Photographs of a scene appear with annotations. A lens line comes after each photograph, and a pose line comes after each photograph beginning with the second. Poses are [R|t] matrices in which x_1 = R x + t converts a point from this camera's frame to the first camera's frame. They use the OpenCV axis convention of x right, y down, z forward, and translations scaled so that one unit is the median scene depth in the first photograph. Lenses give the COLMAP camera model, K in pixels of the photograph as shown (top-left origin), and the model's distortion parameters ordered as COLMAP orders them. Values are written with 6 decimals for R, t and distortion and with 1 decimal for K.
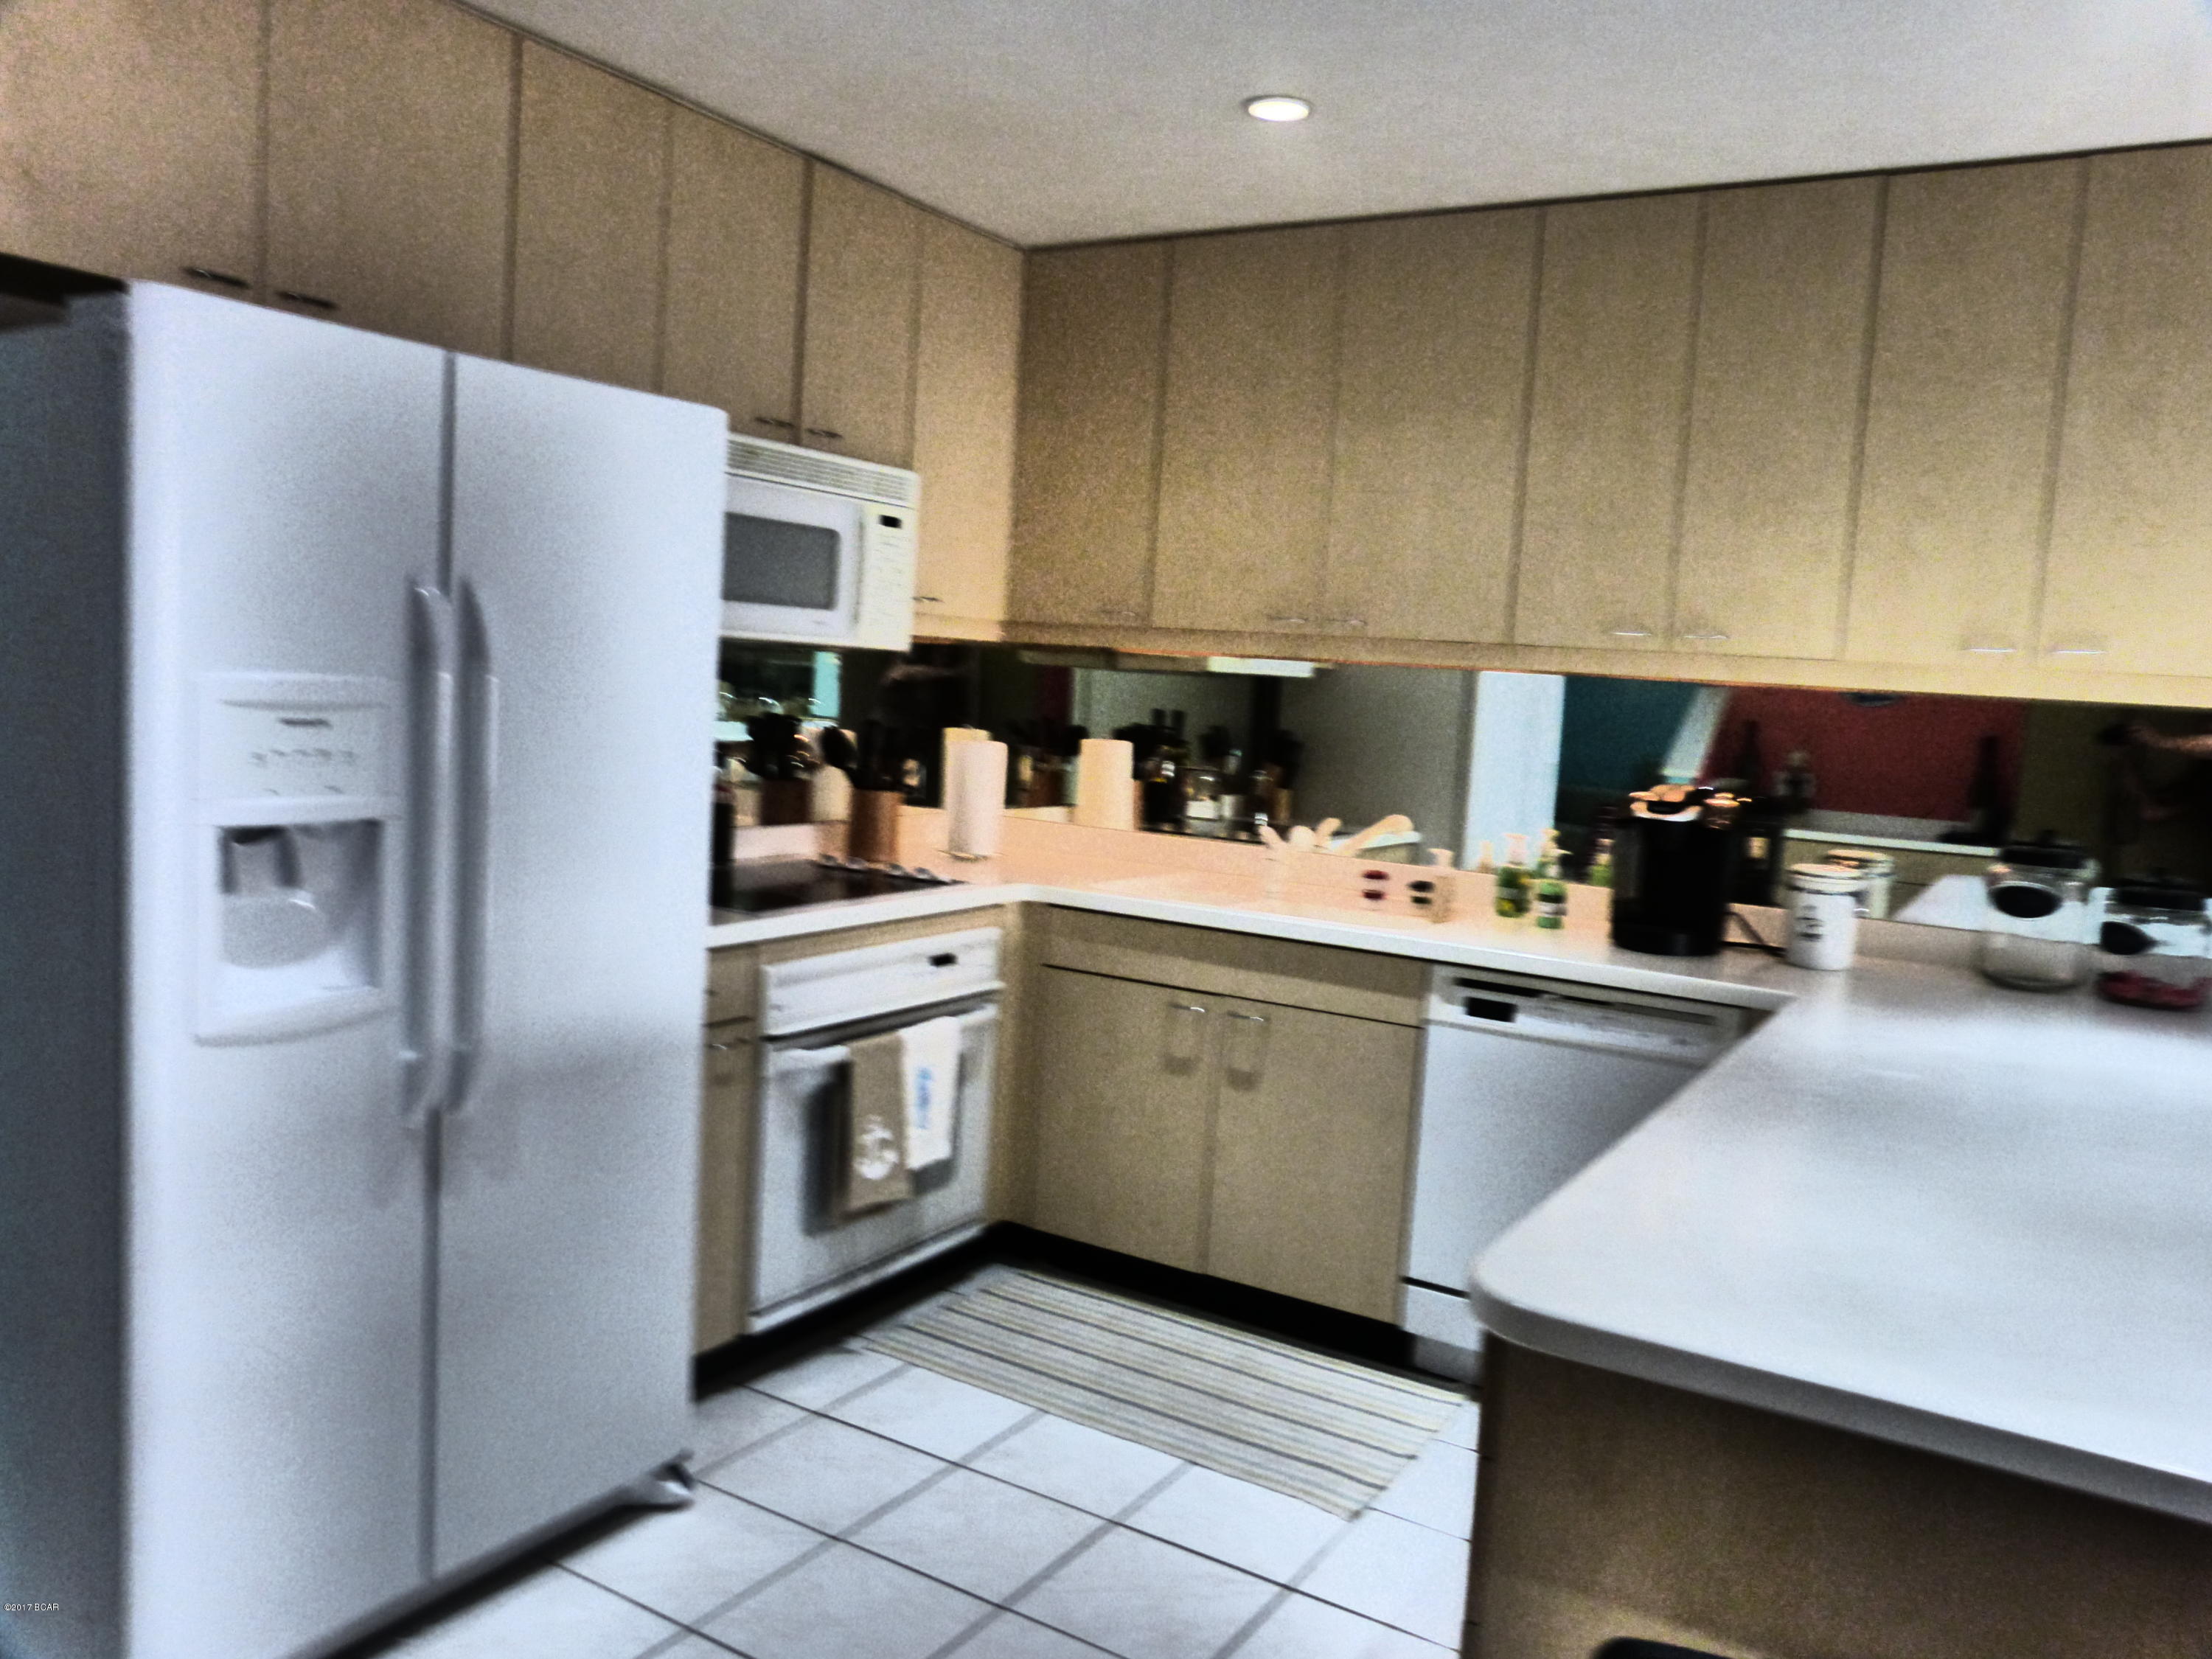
lens RADIAL K [[1659.7, 0, 1102.2], [0, 1659.7, 800.2], [0, 0, 1]] dist [-0.059256, 0.039929]
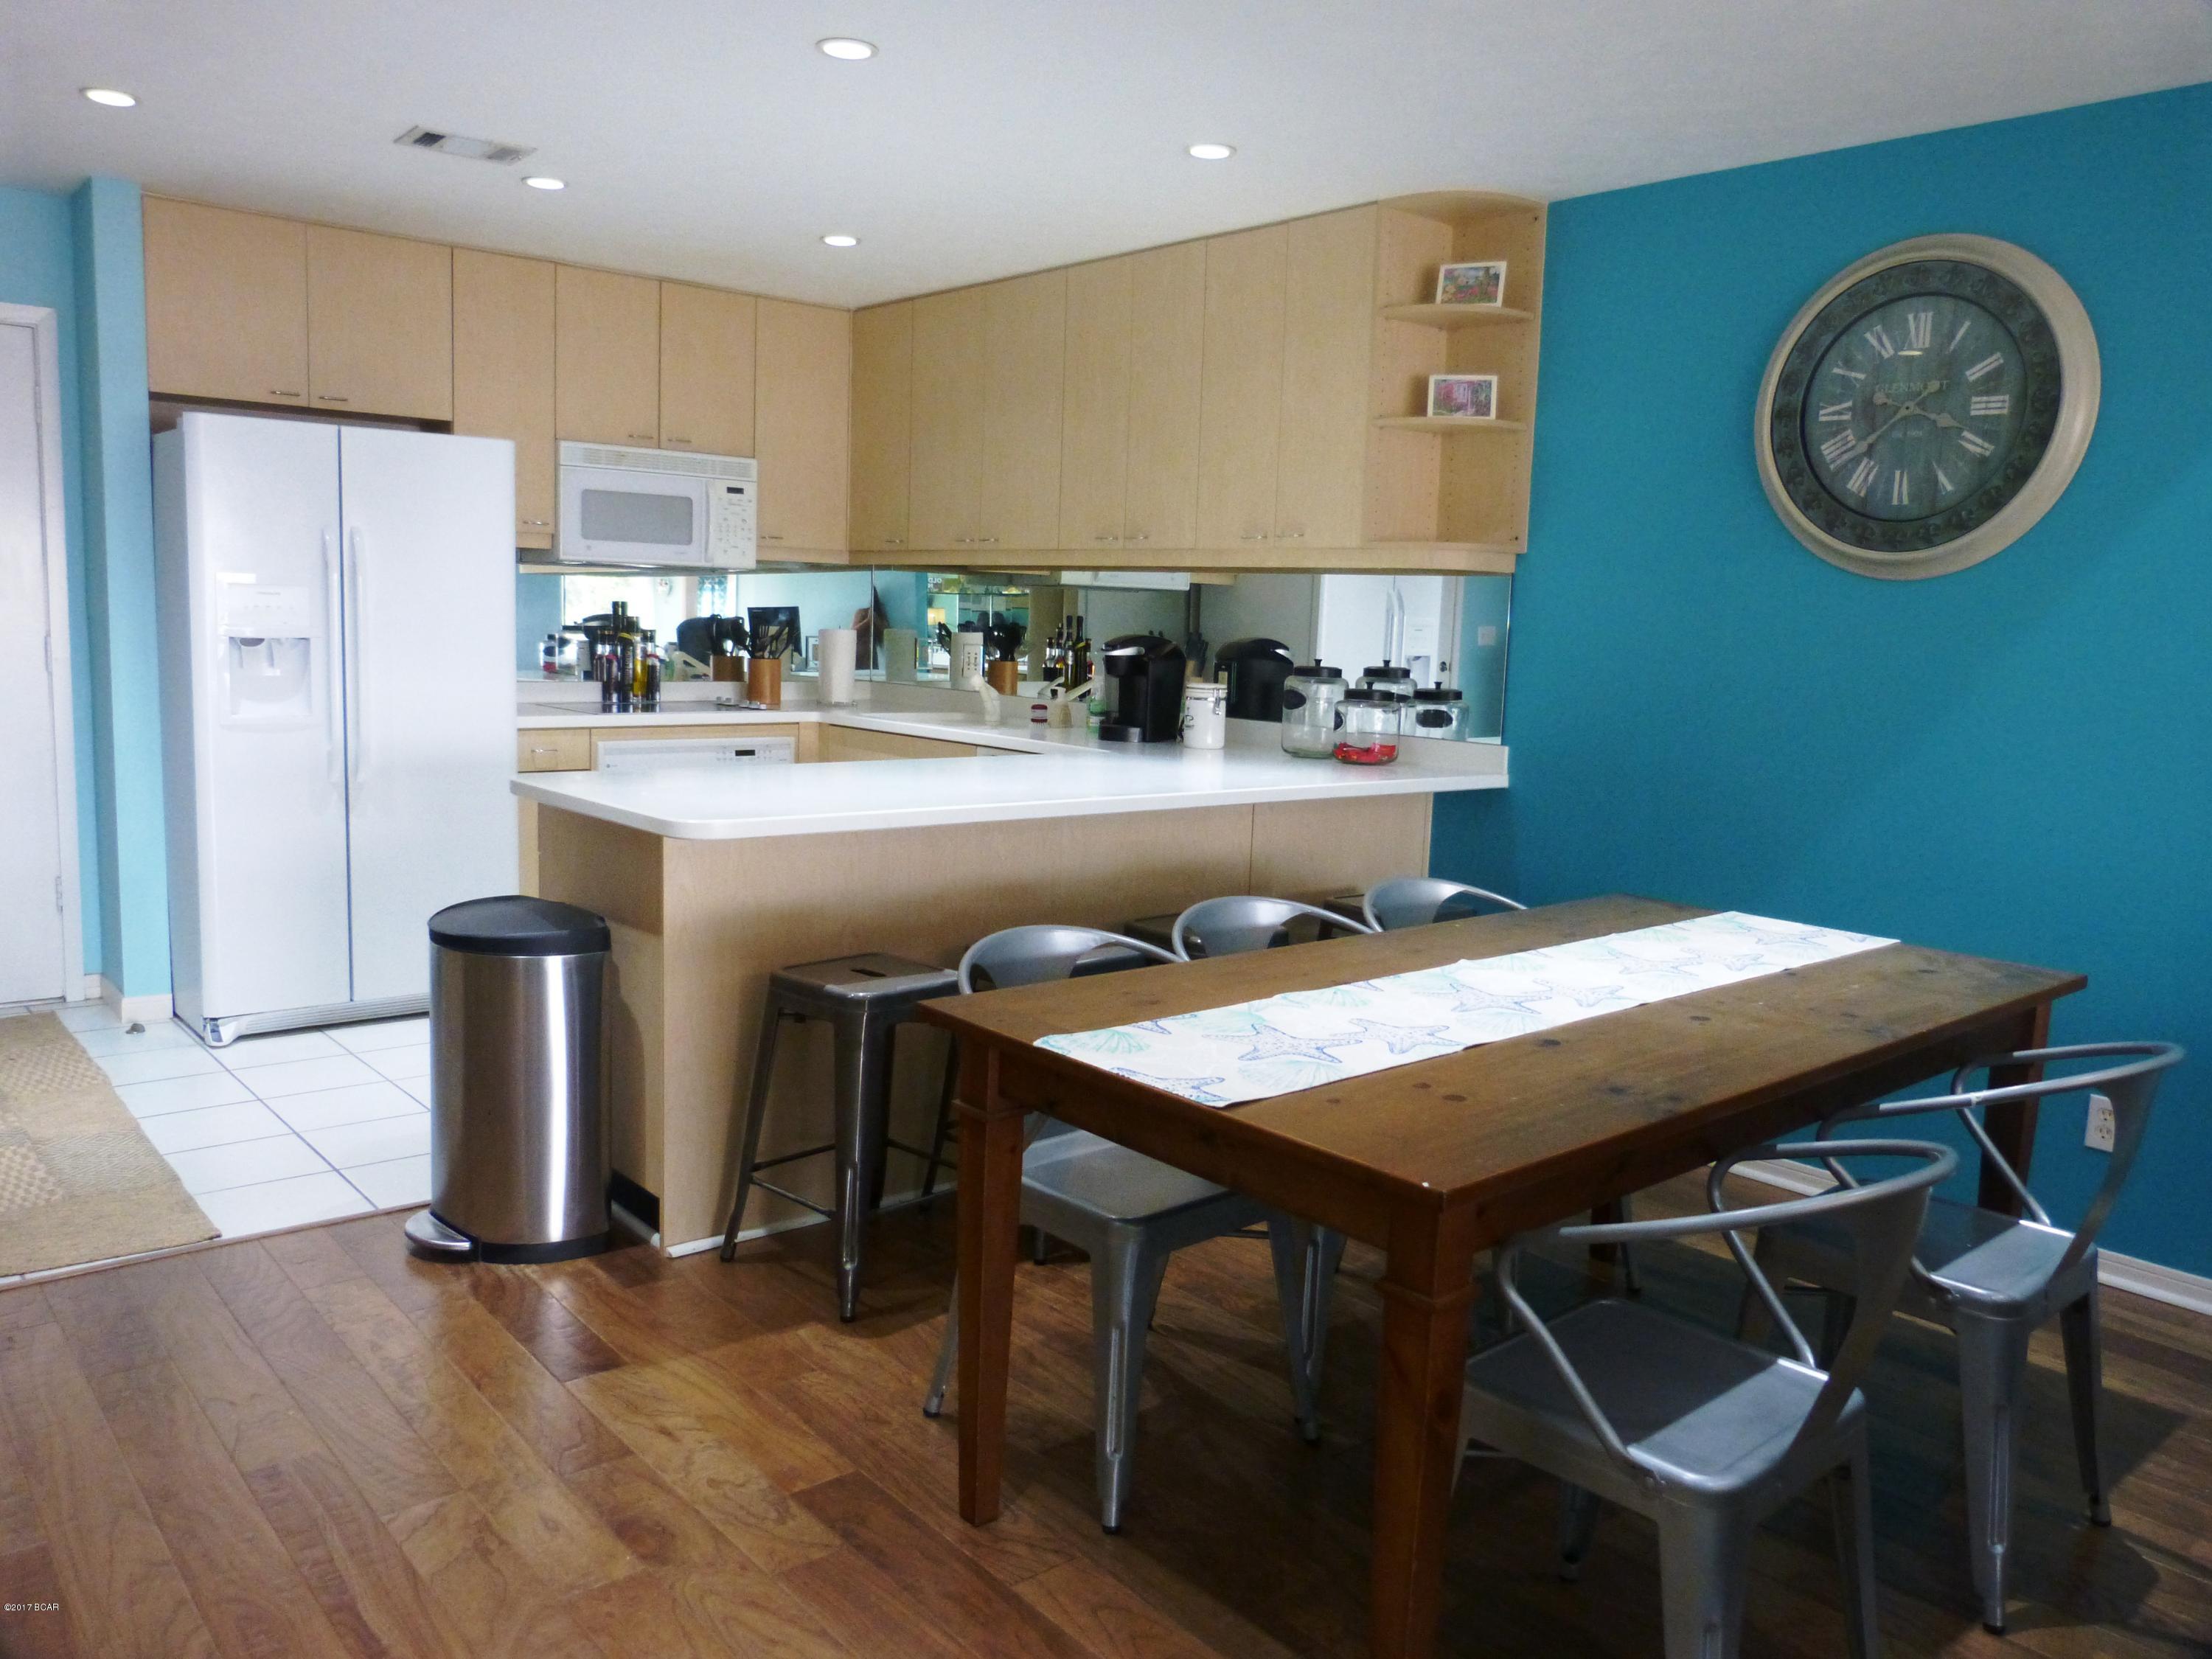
lens RADIAL K [[1659.7, 0, 1102.2], [0, 1659.7, 800.2], [0, 0, 1]] dist [-0.059256, 0.039929]
pose [[0.956366, 0.008531, -0.292046, 0.735902], [-0.001535, 0.999707, 0.024176, 0.103531], [0.292167, -0.022673, 0.956099, -0.490036]]
